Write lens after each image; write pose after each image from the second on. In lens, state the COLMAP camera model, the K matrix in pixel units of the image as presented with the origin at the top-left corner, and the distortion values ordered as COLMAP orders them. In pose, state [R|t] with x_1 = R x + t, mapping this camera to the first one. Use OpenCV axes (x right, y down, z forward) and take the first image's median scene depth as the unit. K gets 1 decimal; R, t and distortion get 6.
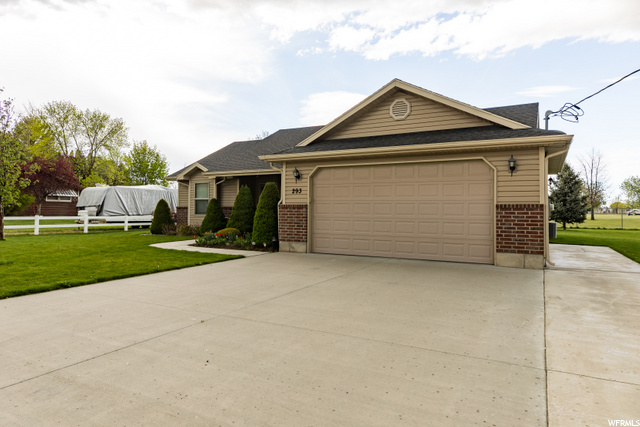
lens RADIAL K [[430.0, 0, 317.3], [0, 430.0, 207.9], [0, 0, 1]] dist [-0.005355, -0.000041]
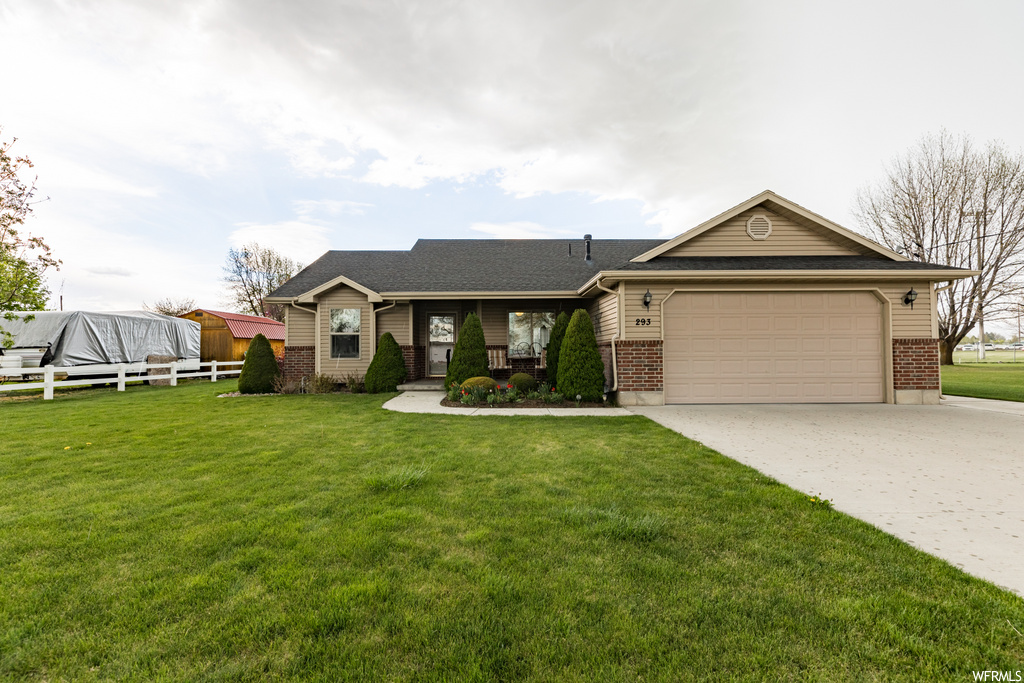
lens RADIAL K [[465.7, 0, 511.0], [0, 465.7, 341.1], [0, 0, 1]] dist [0.005796, -0.000990]
pose [[0.861236, -0.002523, 0.508199, -0.657344], [0.009513, 0.999893, -0.011156, 0.000155], [-0.508116, 0.014442, 0.861168, 0.434229]]
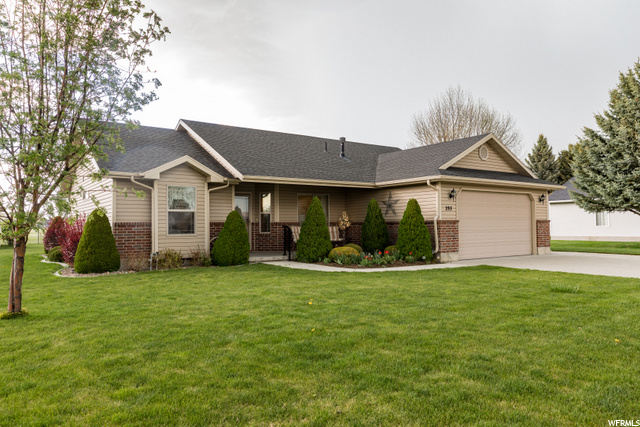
lens RADIAL K [[466.4, 0, 321.2], [0, 466.4, 216.3], [0, 0, 1]] dist [-0.000633, -0.000475]
pose [[0.417485, 0.009195, 0.908637, -1.343060], [0.005272, 0.999907, -0.012540, -0.003746], [-0.908668, 0.010026, 0.417398, 0.800545]]
